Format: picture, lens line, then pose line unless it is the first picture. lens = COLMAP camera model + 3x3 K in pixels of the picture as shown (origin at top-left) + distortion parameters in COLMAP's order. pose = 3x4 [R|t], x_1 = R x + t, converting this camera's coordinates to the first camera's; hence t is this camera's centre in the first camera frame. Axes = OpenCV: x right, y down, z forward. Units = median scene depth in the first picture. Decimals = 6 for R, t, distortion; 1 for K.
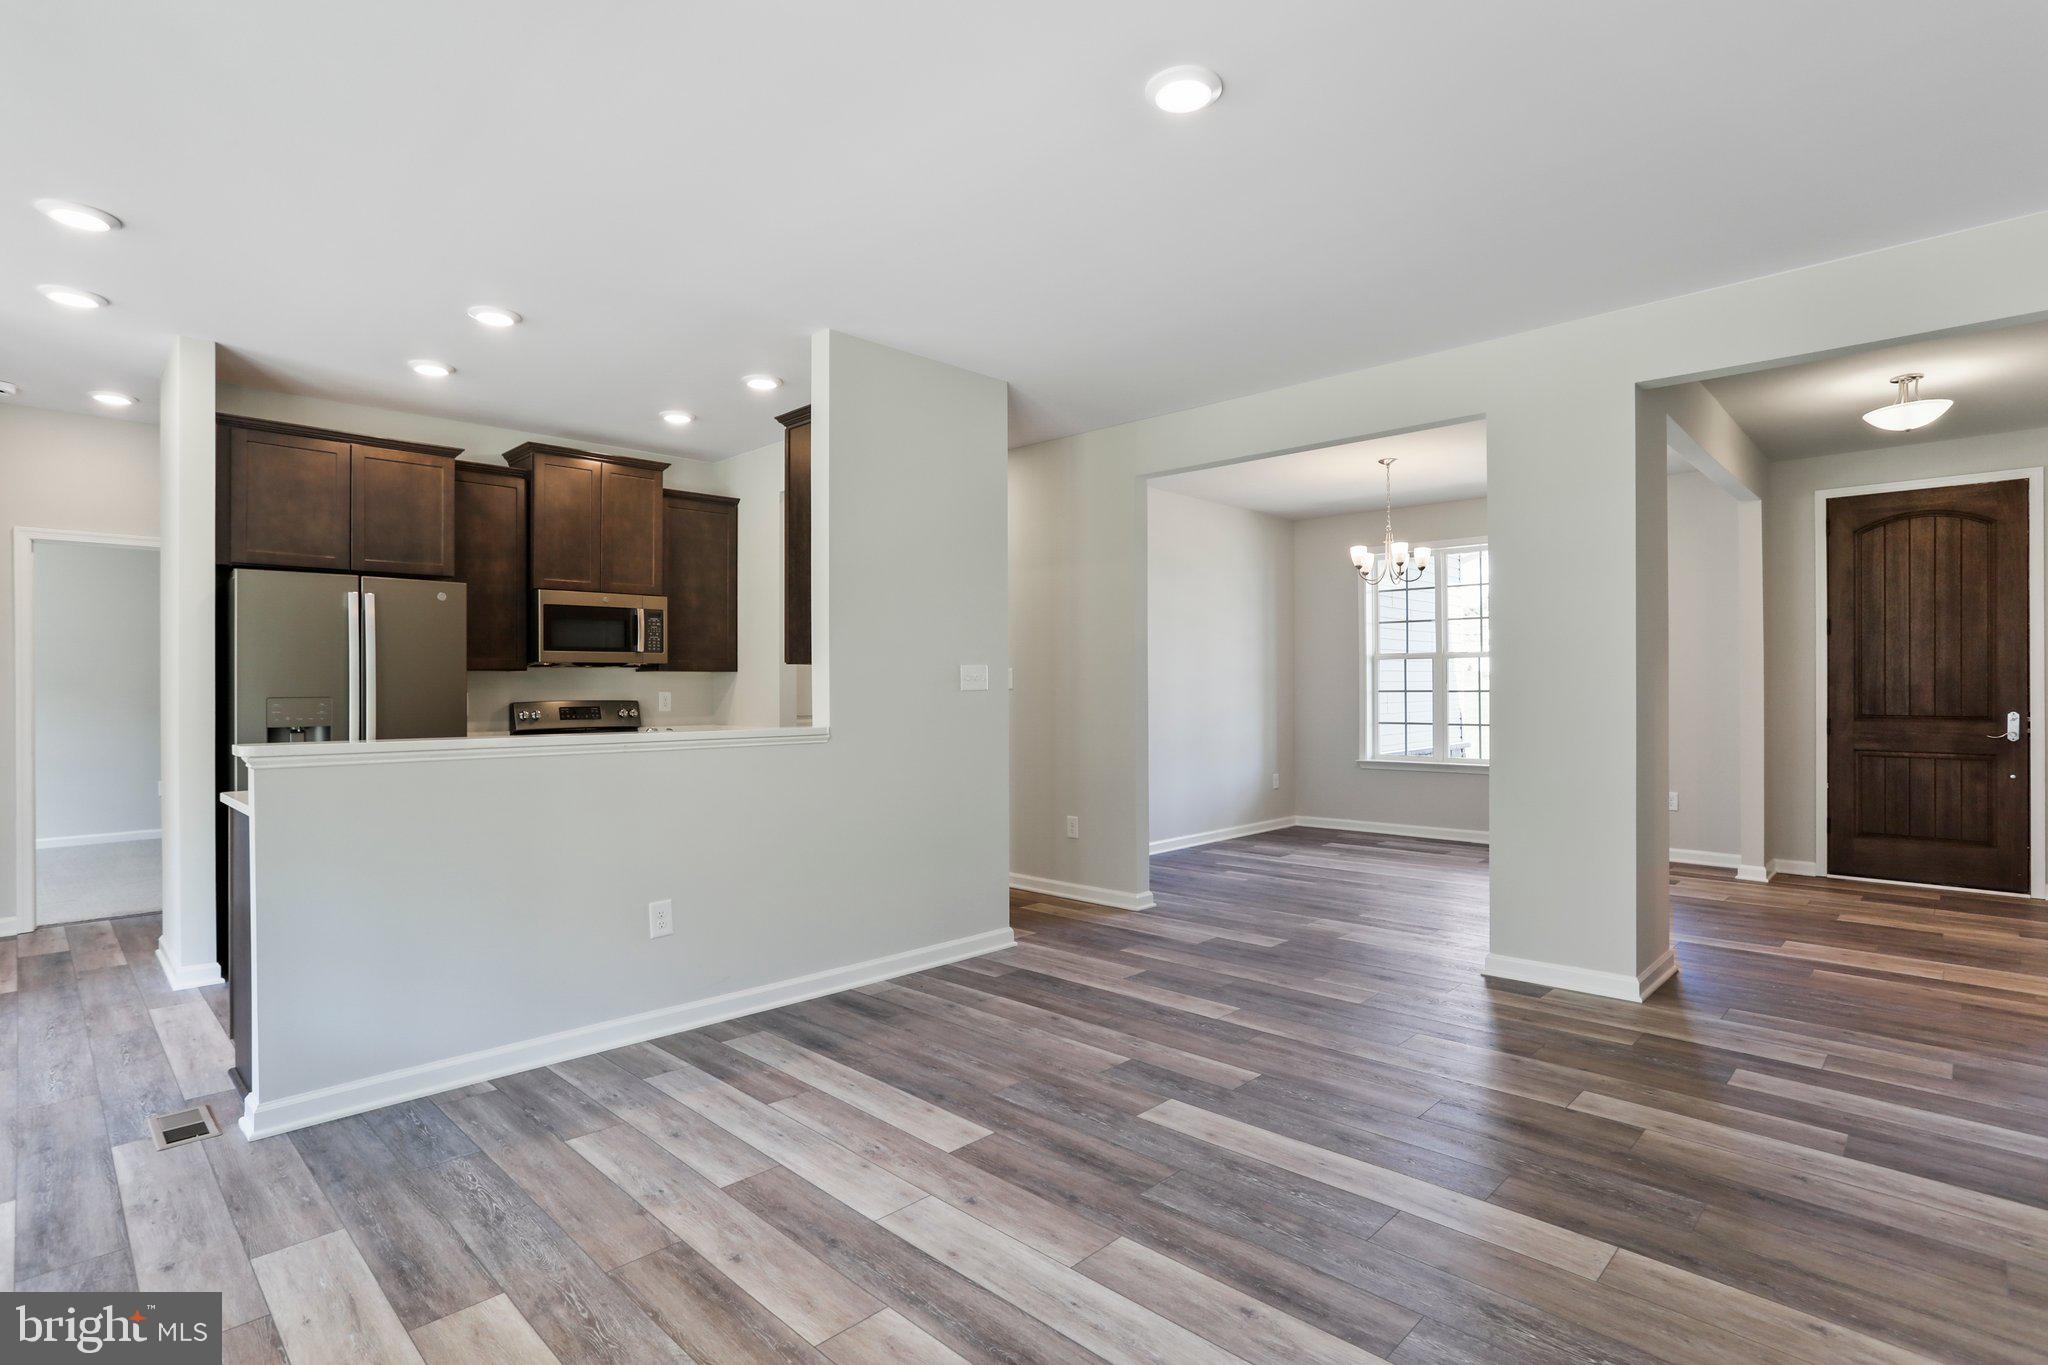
lens RADIAL K [[1005.8, 0, 1035.7], [0, 1005.8, 684.0], [0, 0, 1]] dist [-0.040161, 0.018842]
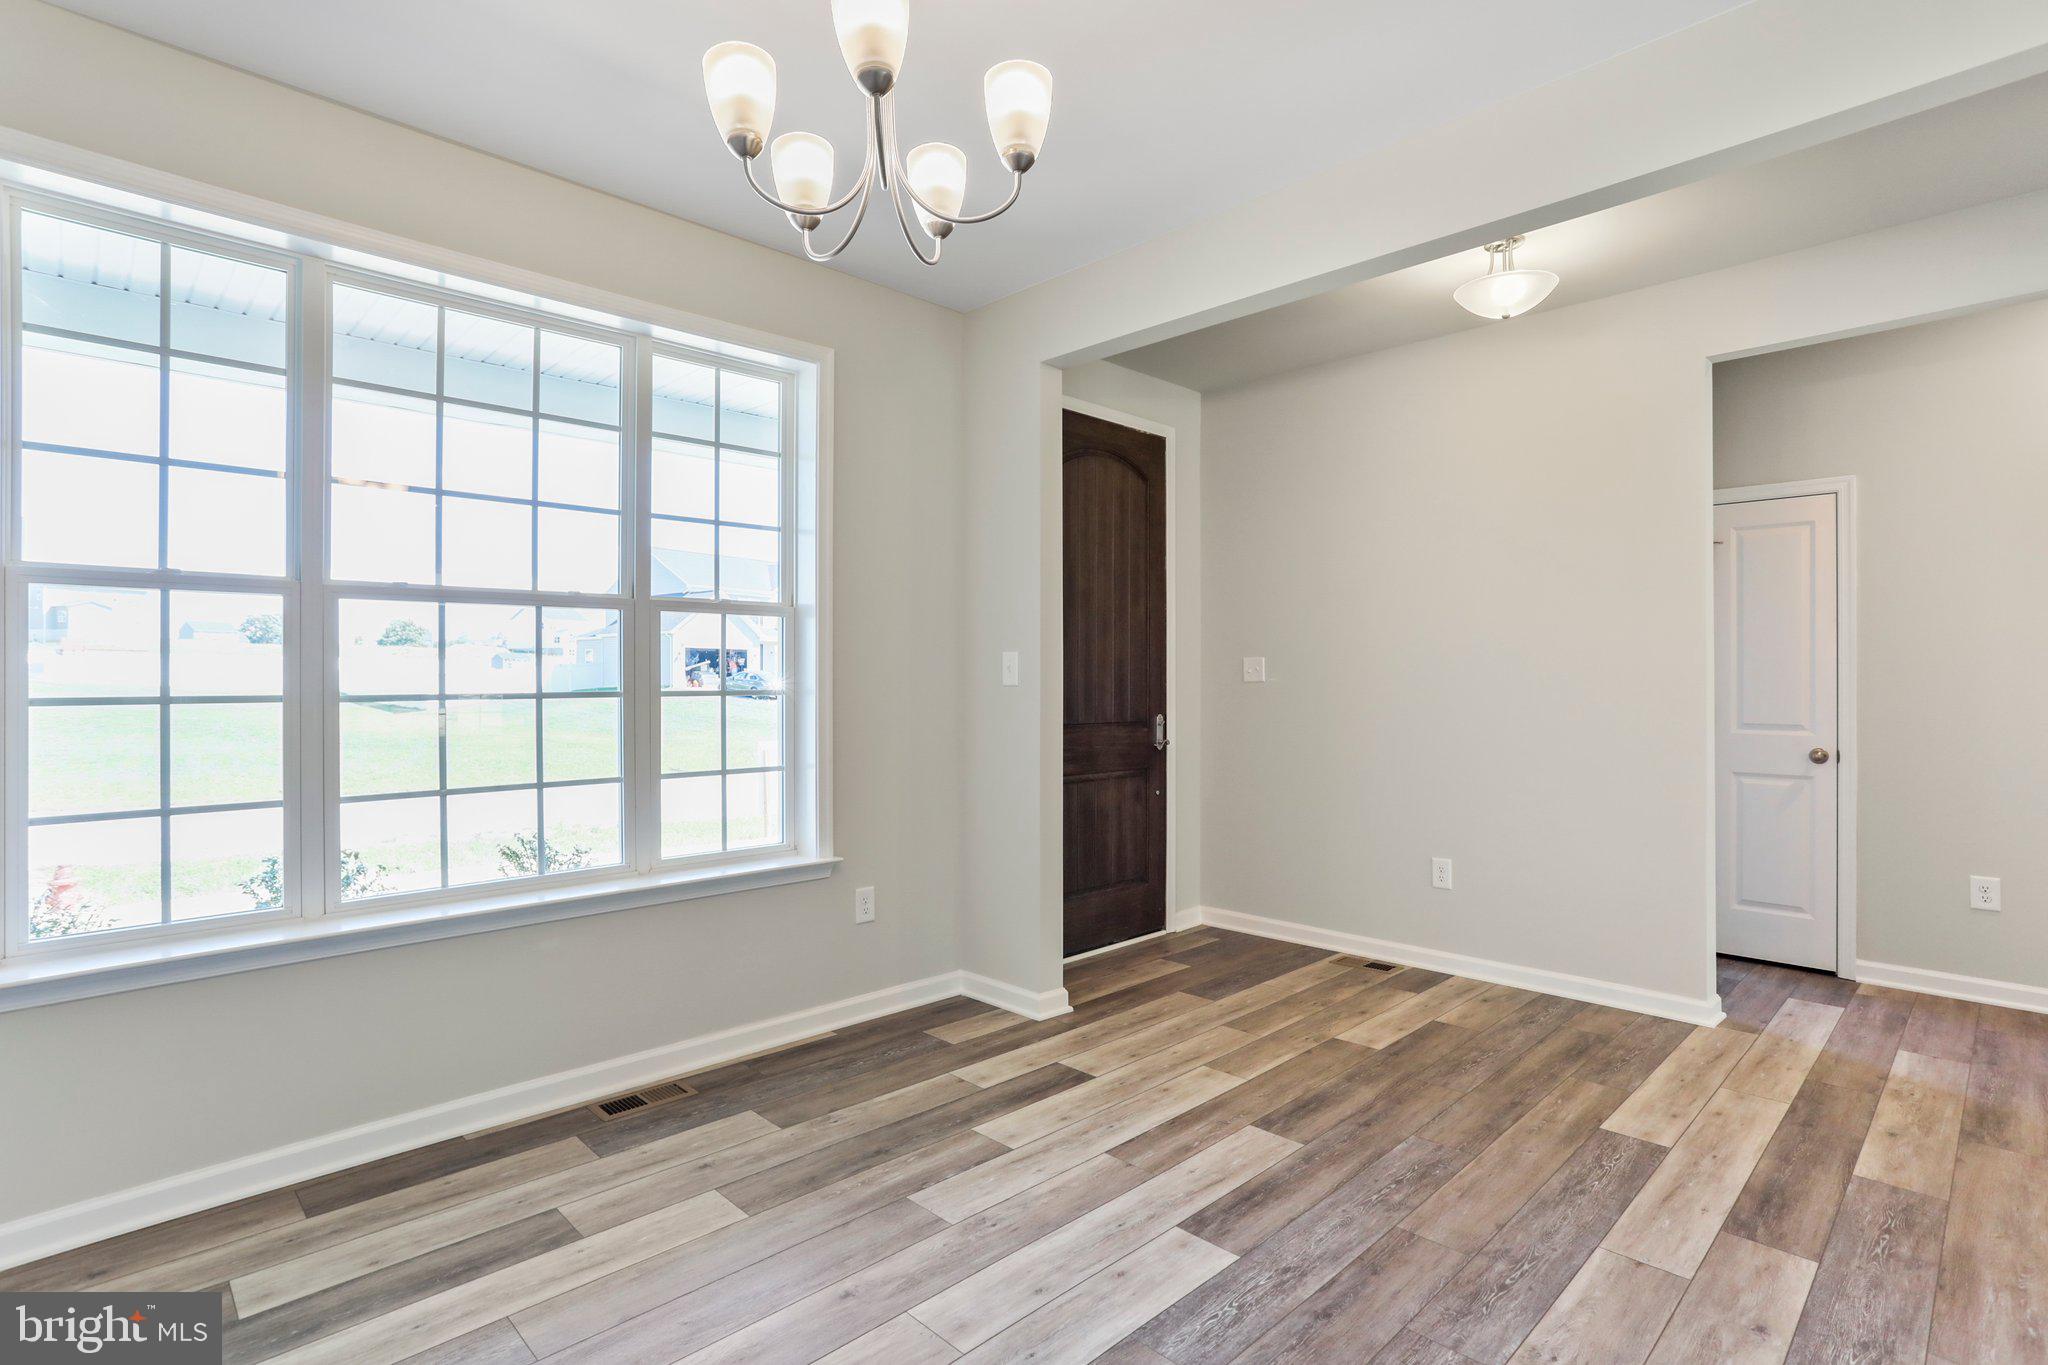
lens RADIAL K [[1005.8, 0, 988.8], [0, 1005.8, 685.6], [0, 0, 1]] dist [-0.040161, 0.018842]
pose [[0.048800, 0.000124, 0.998809, 0.237494], [-0.001375, 0.999999, -0.000057, 0.006758], [-0.998808, -0.001371, 0.048800, 1.835692]]
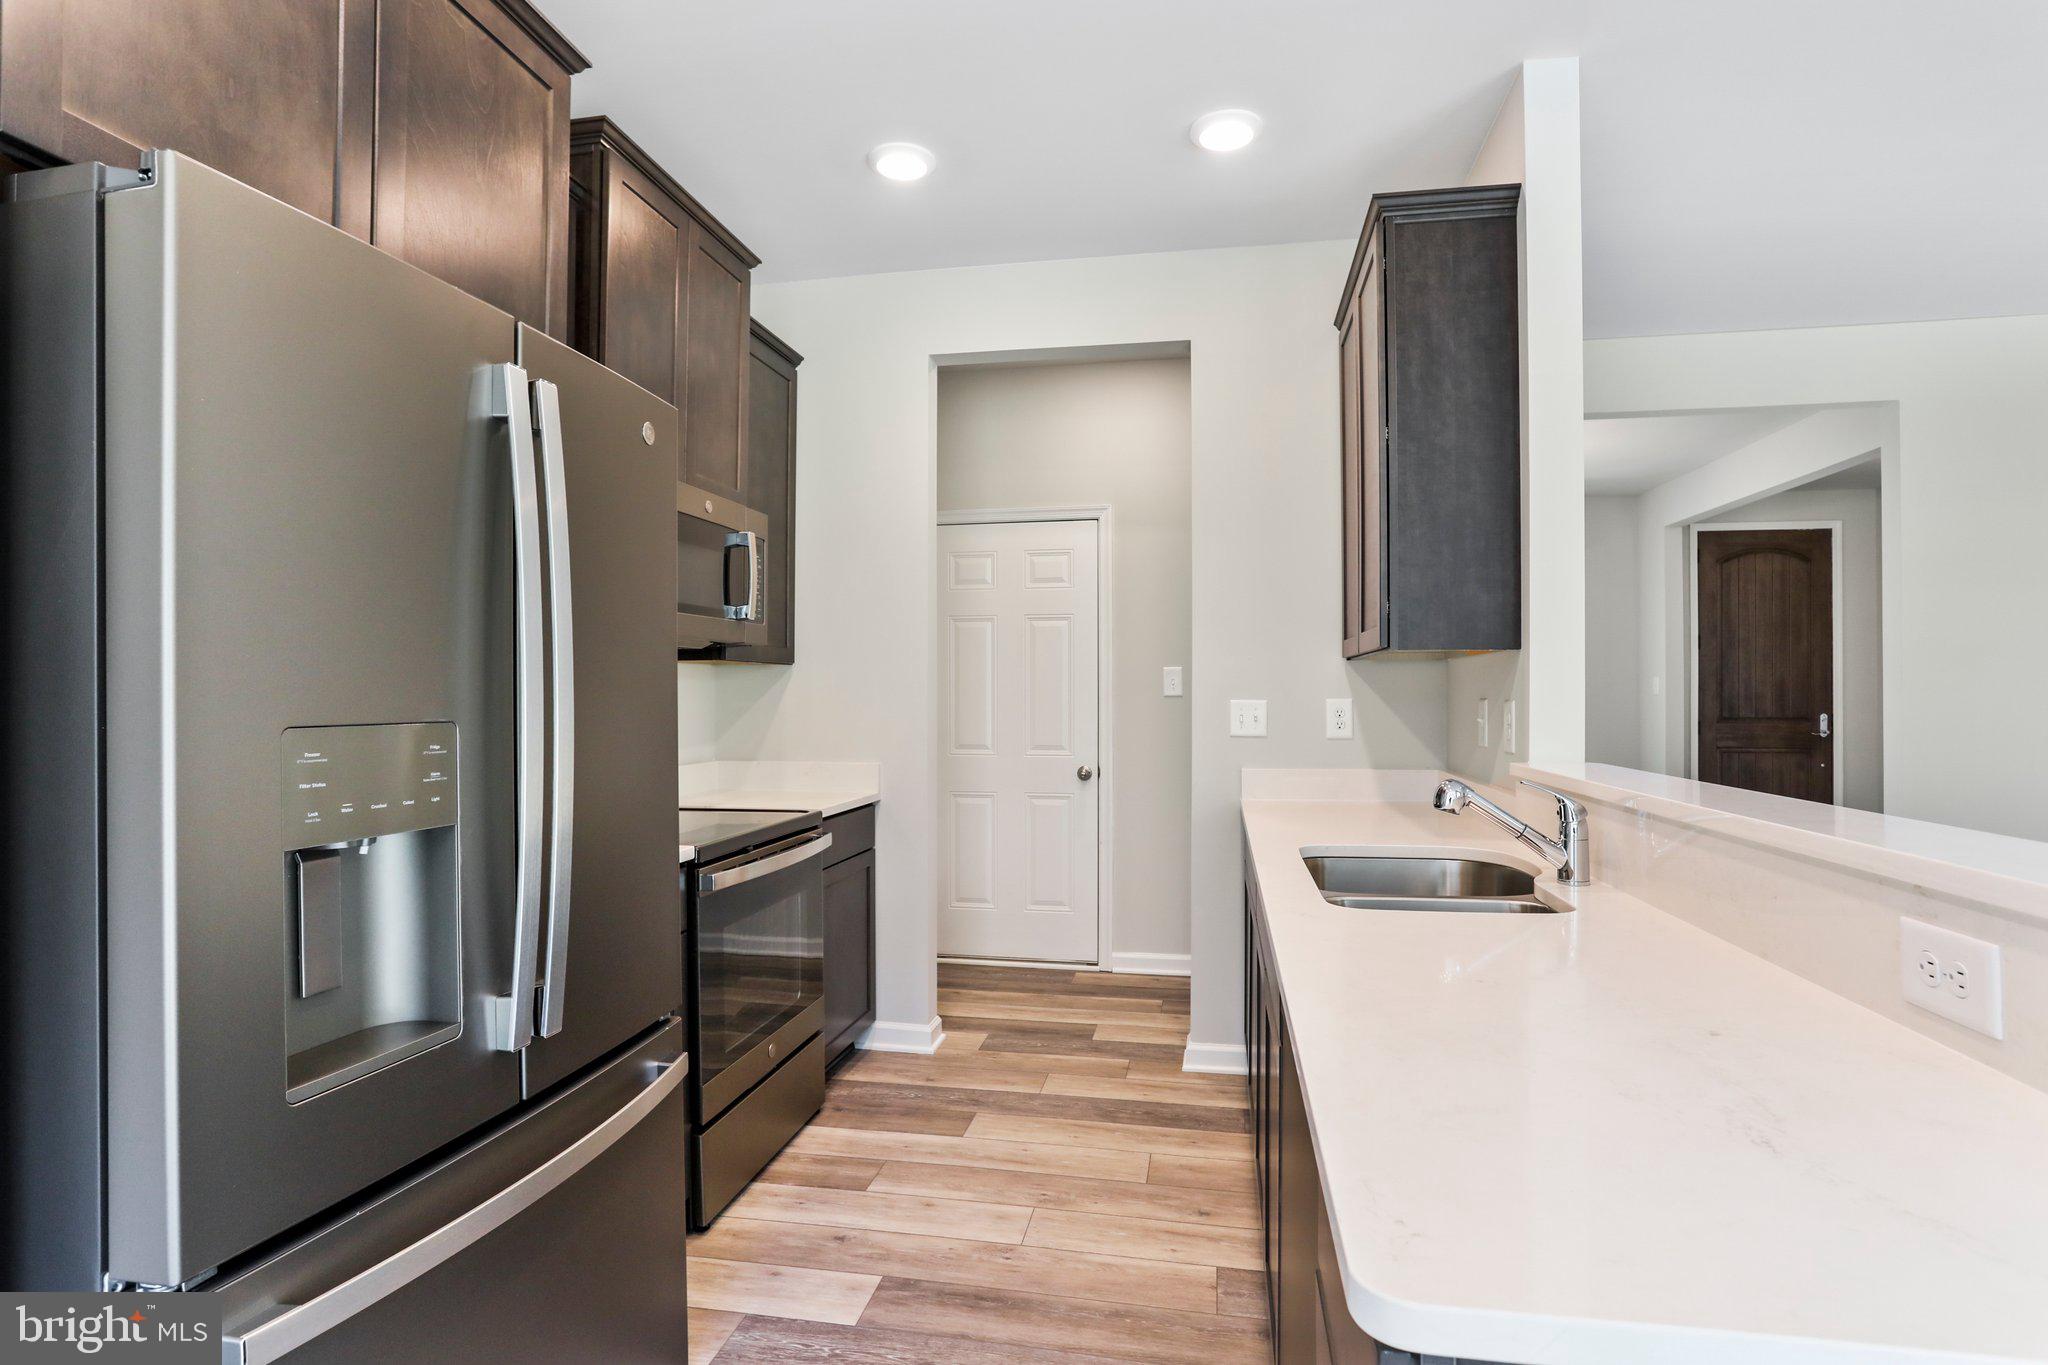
lens RADIAL K [[1035.8, 0, 1010.9], [0, 1035.8, 684.3], [0, 0, 1]] dist [-0.041976, 0.010562]
pose [[0.831315, 0.006207, 0.555767, -0.969142], [-0.002980, 0.999973, -0.006710, 0.004170], [-0.555793, 0.003922, 0.831311, 0.840046]]
